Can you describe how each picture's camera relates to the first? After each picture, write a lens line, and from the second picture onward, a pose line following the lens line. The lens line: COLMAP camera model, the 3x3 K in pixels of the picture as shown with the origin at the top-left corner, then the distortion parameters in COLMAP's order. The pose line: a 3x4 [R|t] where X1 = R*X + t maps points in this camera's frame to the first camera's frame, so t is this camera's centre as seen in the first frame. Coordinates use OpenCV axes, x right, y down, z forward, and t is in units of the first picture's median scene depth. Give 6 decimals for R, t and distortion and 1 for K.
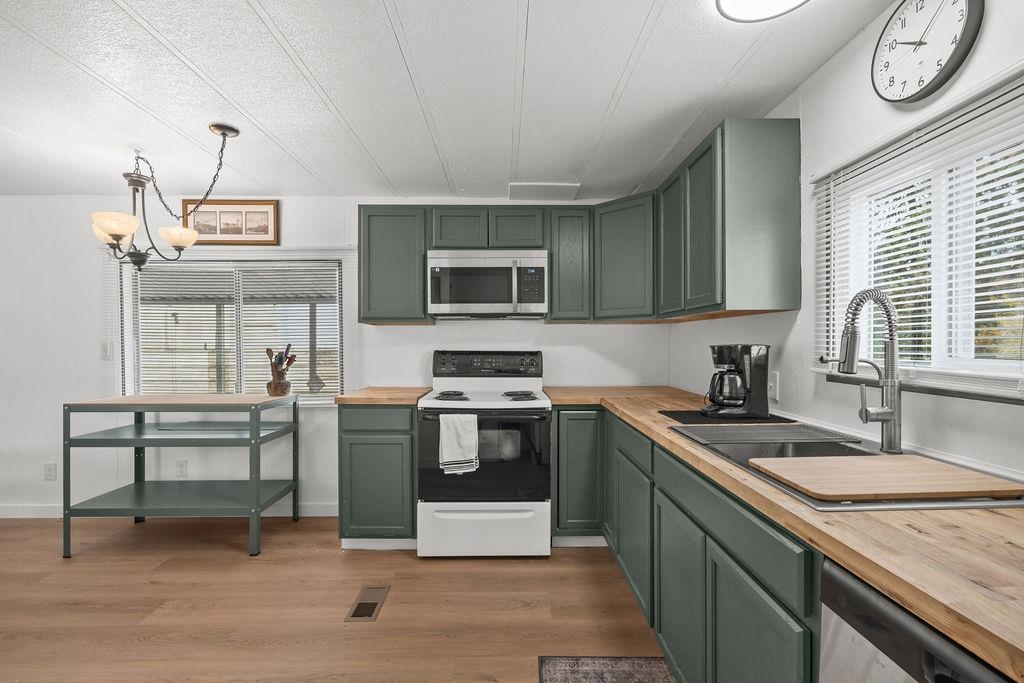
lens RADIAL K [[451.2, 0, 512.8], [0, 451.2, 349.8], [0, 0, 1]] dist [-0.004441, -0.000044]
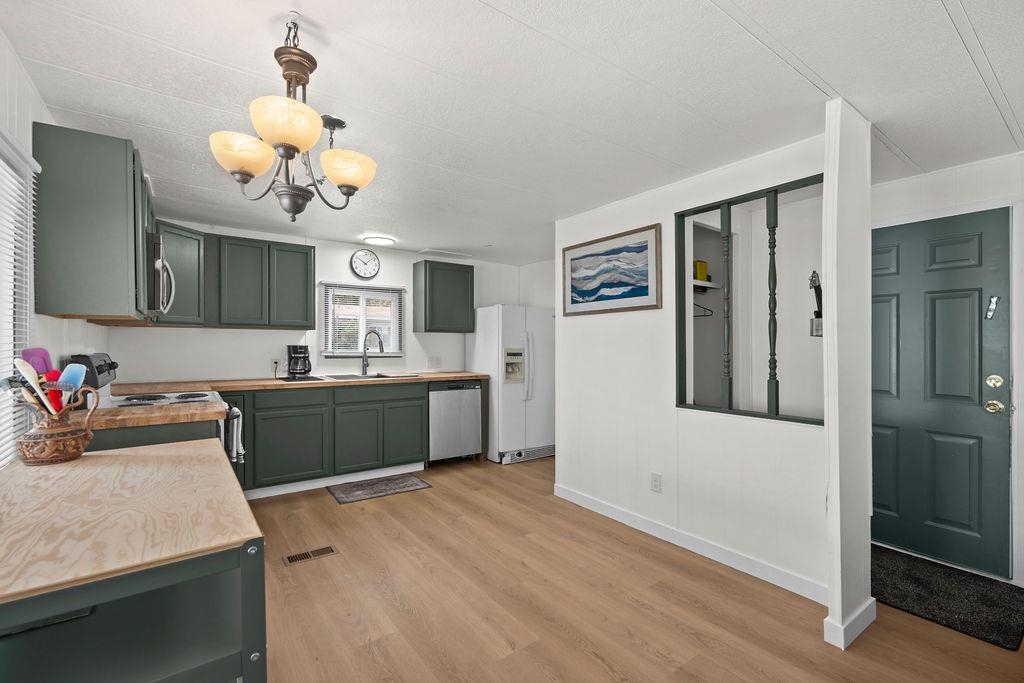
lens RADIAL K [[451.2, 0, 502.7], [0, 451.2, 342.3], [0, 0, 1]] dist [-0.004441, -0.000044]
pose [[-0.559579, 0.000594, 0.828777, -1.395640], [0.011608, 0.999907, 0.007121, -0.022313], [-0.828696, 0.013605, -0.559534, 1.064184]]
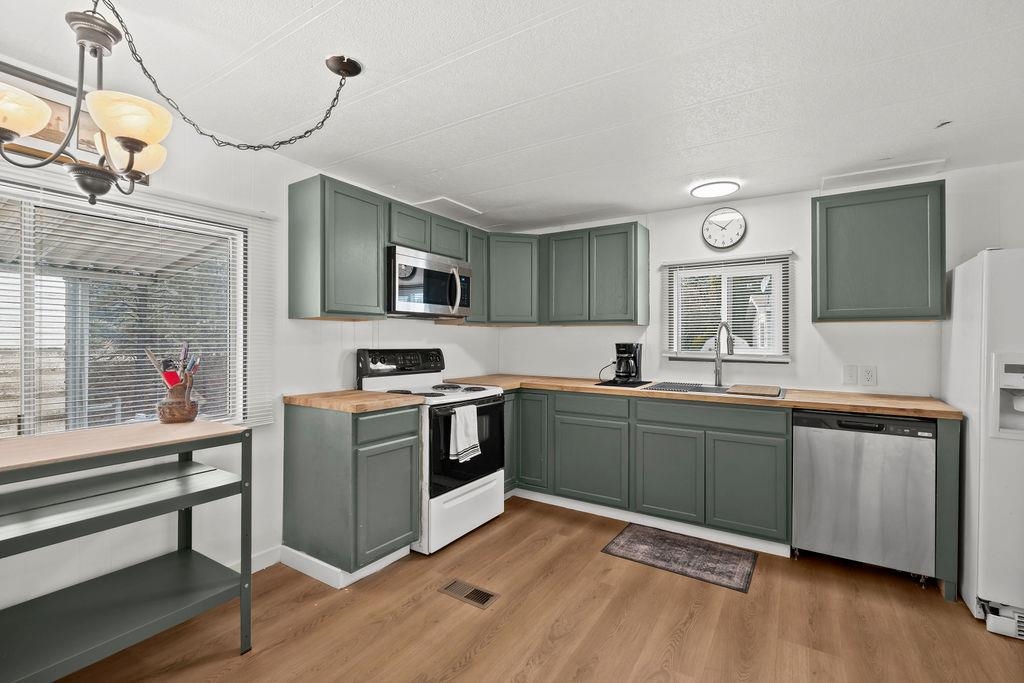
lens RADIAL K [[451.2, 0, 520.8], [0, 451.2, 340.1], [0, 0, 1]] dist [-0.004441, -0.000044]
pose [[0.545608, 0.005262, 0.838024, -0.953782], [0.007654, 0.999907, -0.011262, -0.005094], [-0.838005, 0.012559, 0.545517, 0.279804]]
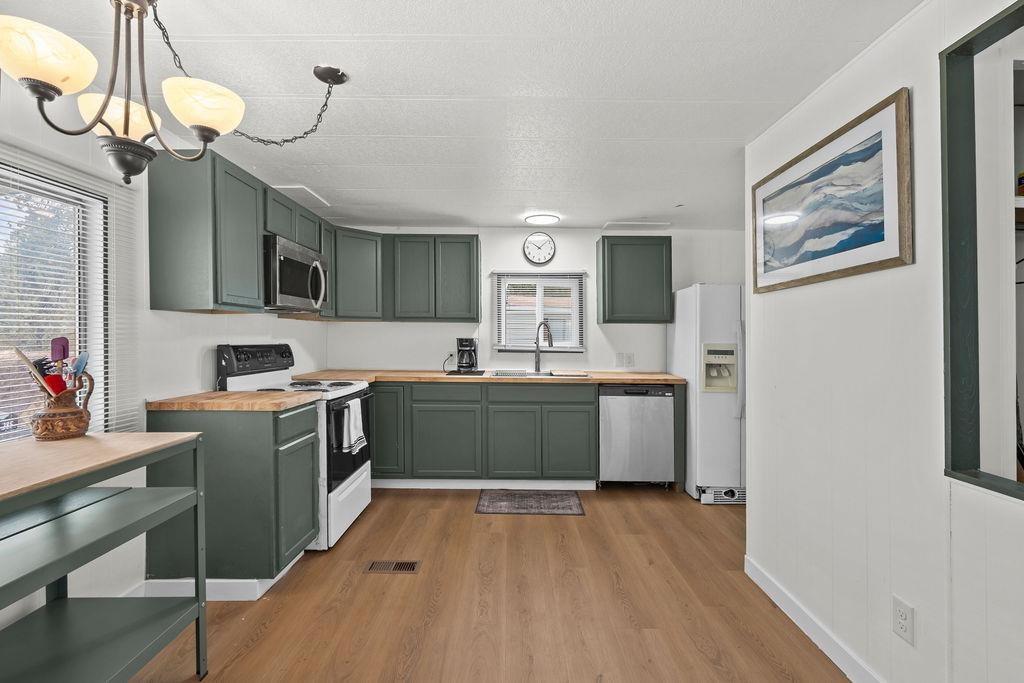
lens RADIAL K [[451.2, 0, 513.1], [0, 451.2, 332.3], [0, 0, 1]] dist [-0.004441, -0.000044]
pose [[0.020122, 0.010373, 0.999744, -1.227563], [0.010114, 0.999893, -0.010578, -0.010568], [-0.999746, 0.010324, 0.020015, 0.564338]]
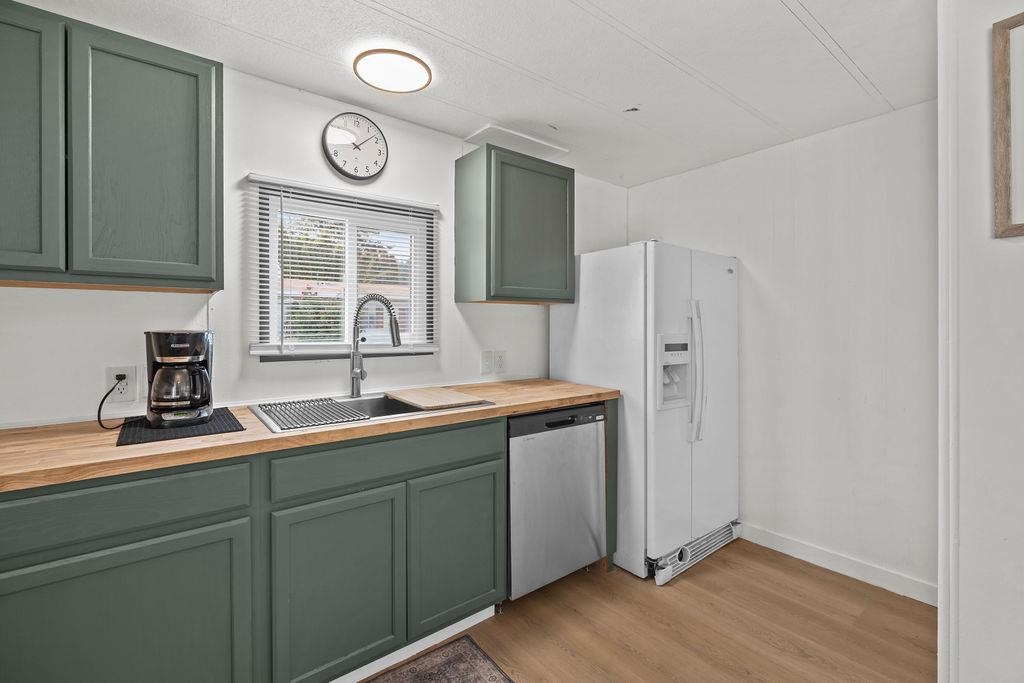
lens RADIAL K [[451.2, 0, 508.1], [0, 451.2, 326.9], [0, 0, 1]] dist [-0.004441, -0.000044]
pose [[-0.596743, -0.003041, 0.802426, -0.377672], [0.013362, 0.999816, 0.013727, -0.016522], [-0.802321, 0.018914, -0.596593, 0.767914]]
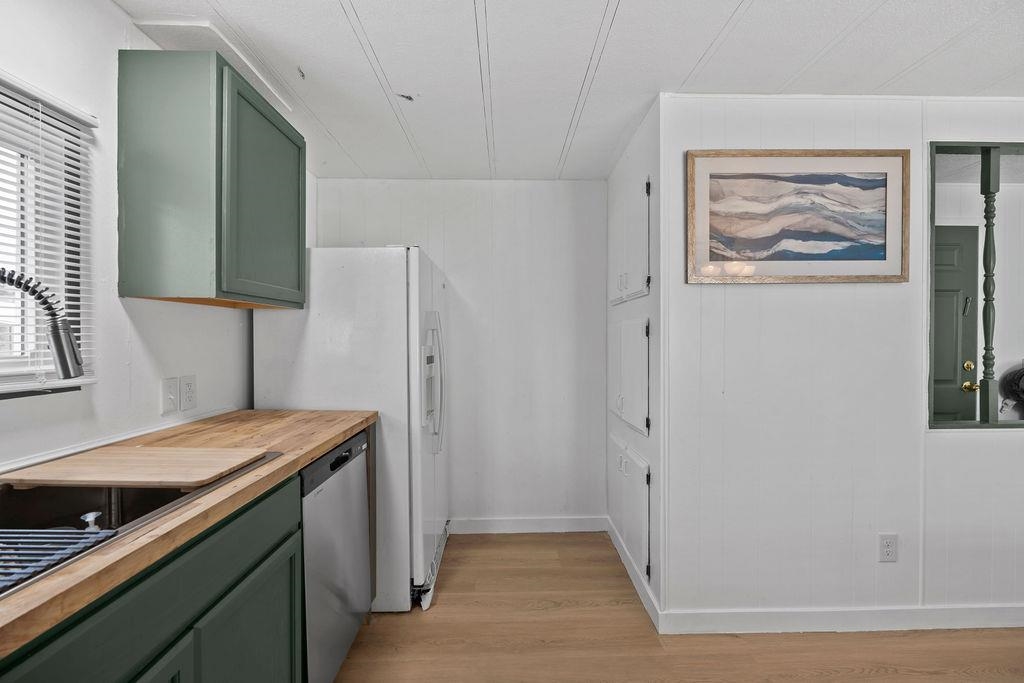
lens RADIAL K [[451.2, 0, 514.8], [0, 451.2, 343.6], [0, 0, 1]] dist [-0.004441, -0.000044]
pose [[-0.999999, 0.000814, -0.000621, -0.023672], [0.000797, 0.999640, 0.026835, -0.013732], [0.000643, 0.026834, -0.999640, 0.839324]]
